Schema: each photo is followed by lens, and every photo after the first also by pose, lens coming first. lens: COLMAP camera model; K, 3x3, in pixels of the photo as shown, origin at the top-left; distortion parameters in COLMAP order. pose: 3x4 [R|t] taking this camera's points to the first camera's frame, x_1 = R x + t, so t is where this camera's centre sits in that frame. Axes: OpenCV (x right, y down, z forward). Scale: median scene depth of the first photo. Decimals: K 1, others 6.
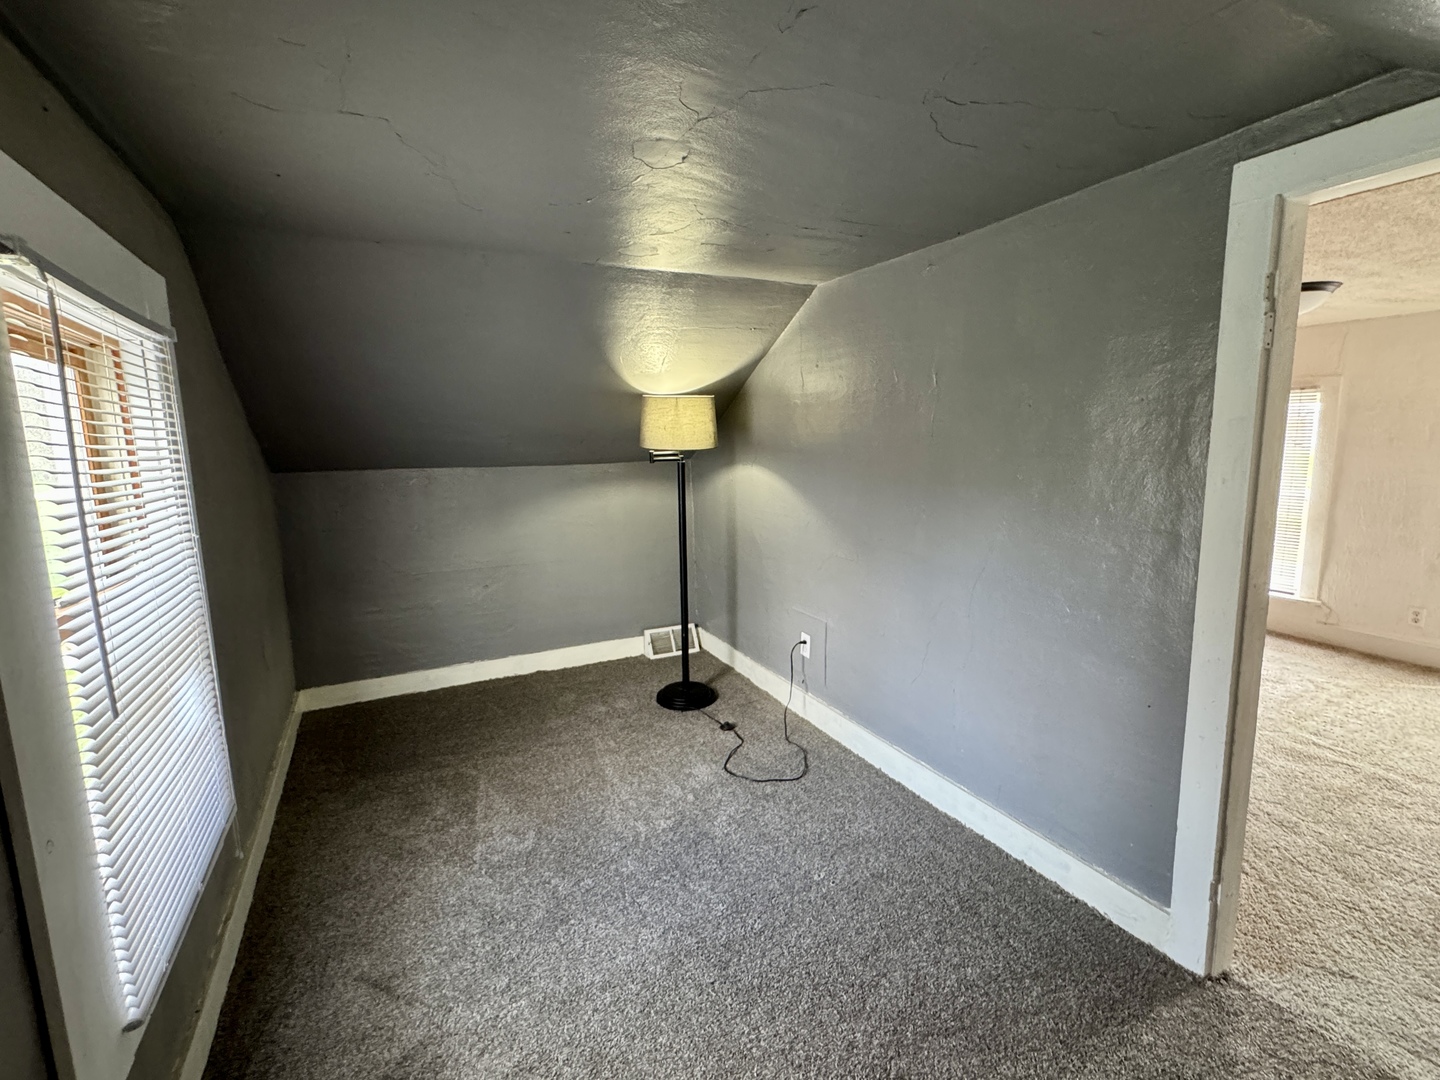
lens RADIAL K [[675.0, 0, 720.0], [0, 675.0, 540.0], [0, 0, 1]] dist [0.000536, 0.000139]
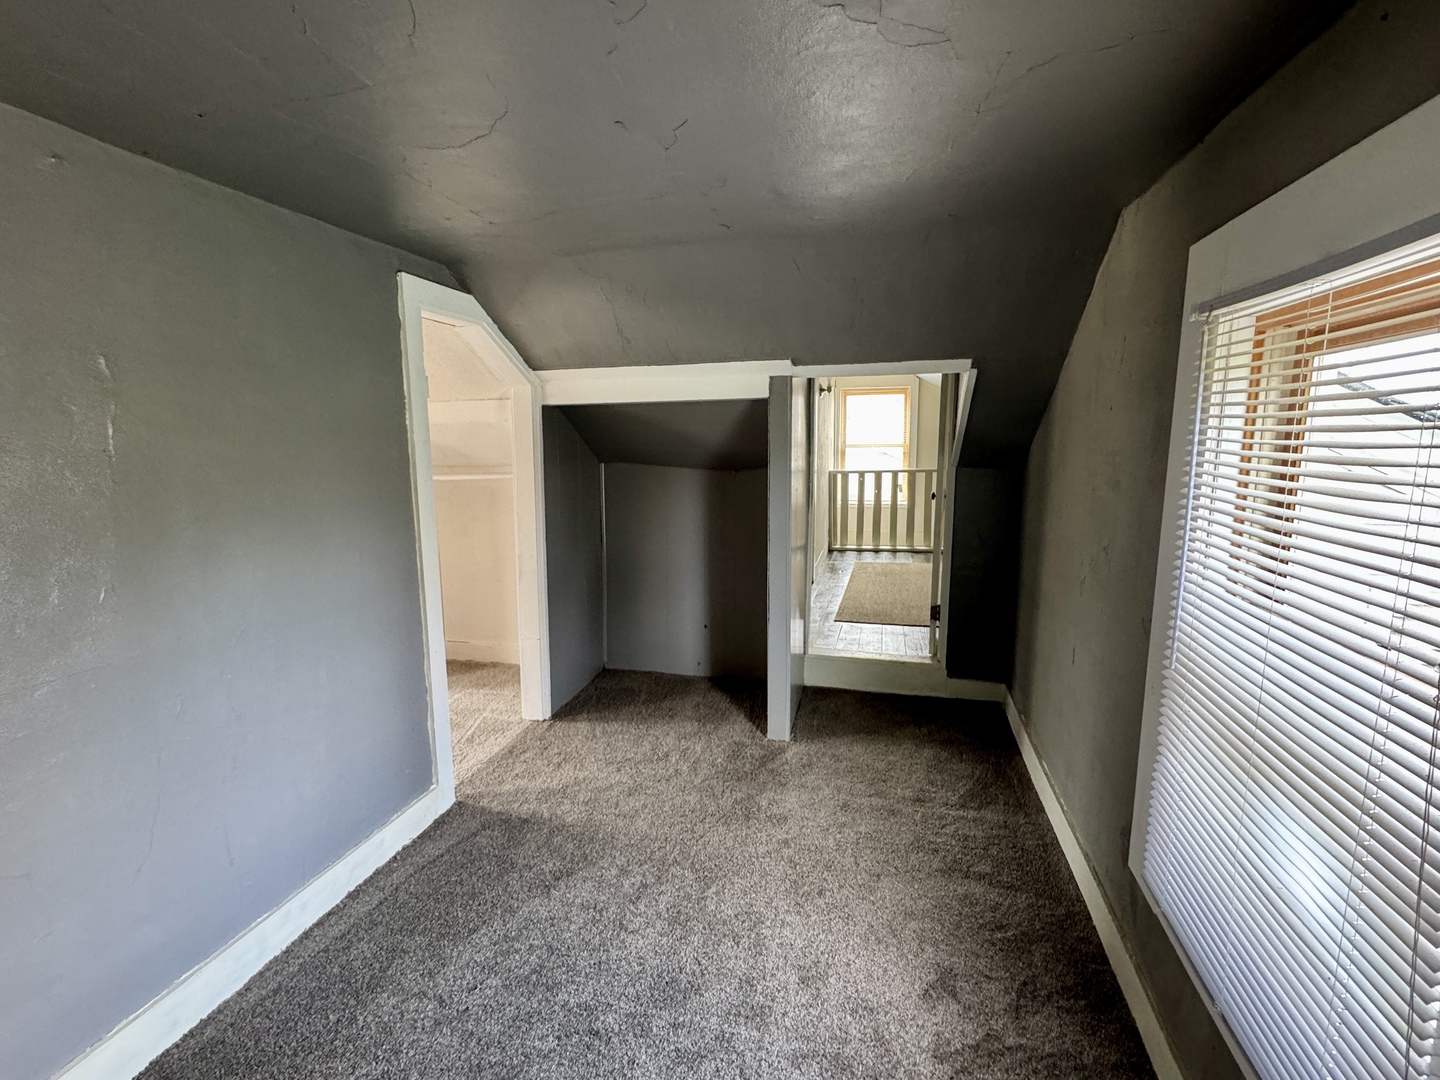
lens RADIAL K [[675.0, 0, 720.0], [0, 675.0, 540.0], [0, 0, 1]] dist [0.000536, 0.000139]
pose [[-0.763715, -0.078057, 0.640817, -0.522265], [0.113912, 0.960791, 0.252792, -0.187311], [-0.635423, 0.266058, -0.724879, 1.193988]]
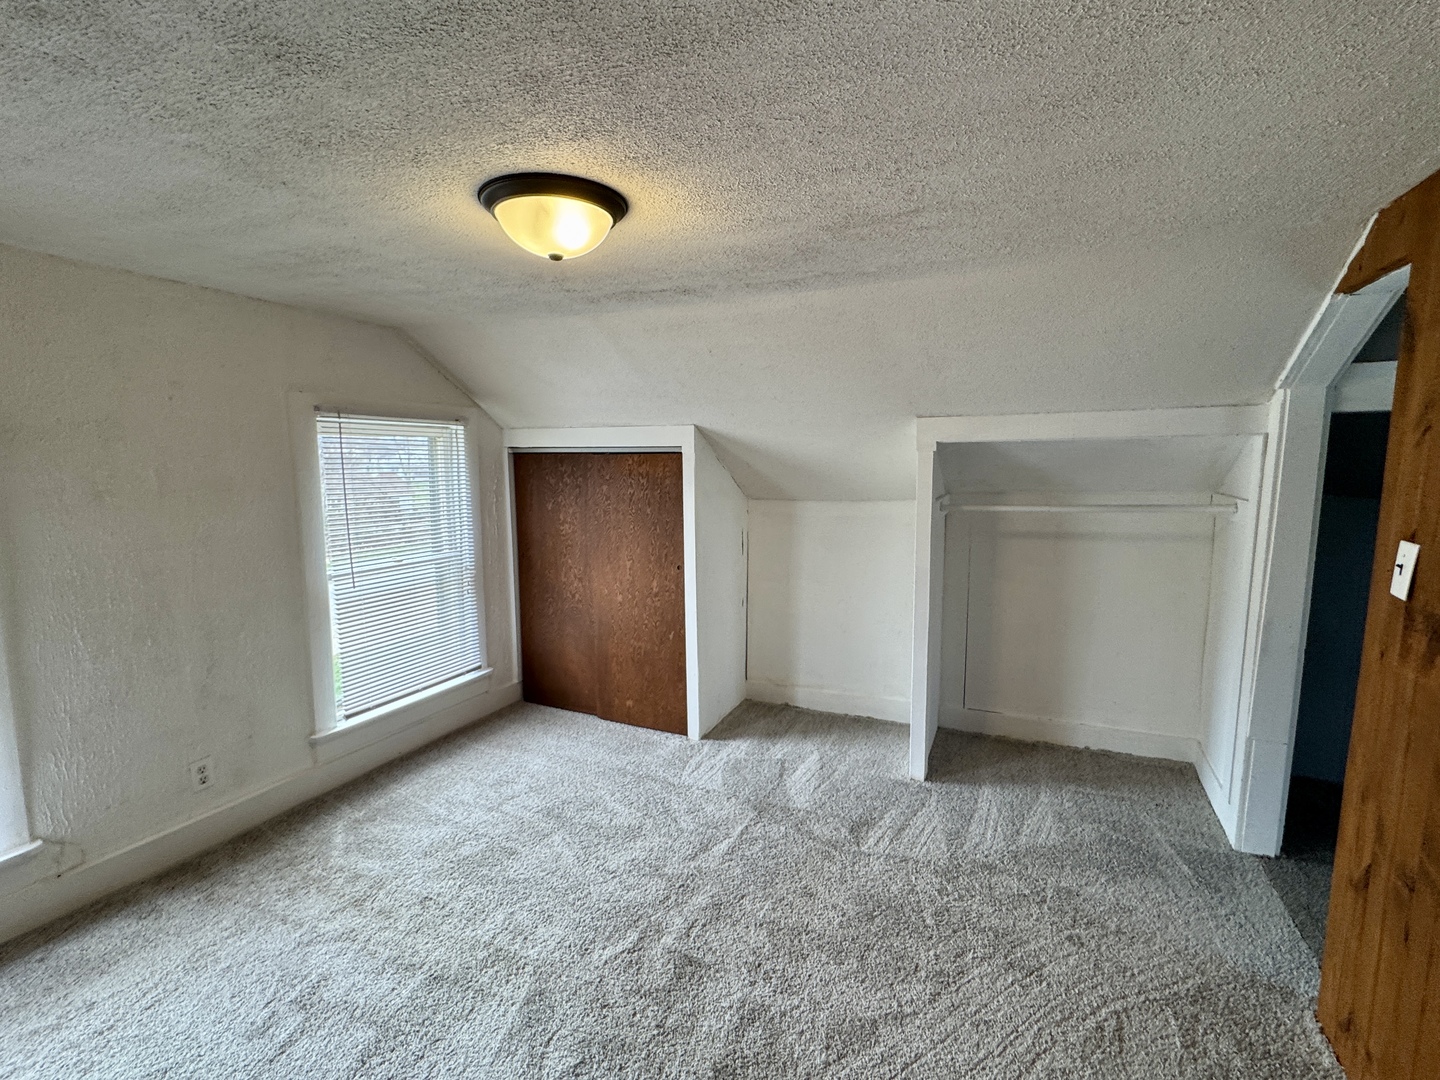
lens RADIAL K [[675.0, 0, 720.0], [0, 675.0, 540.0], [0, 0, 1]] dist [0.000536, 0.000139]
pose [[-0.630197, -0.075854, 0.772721, 0.466762], [0.125877, 0.972069, 0.198083, -0.274144], [-0.766164, 0.222099, -0.603047, 1.658489]]
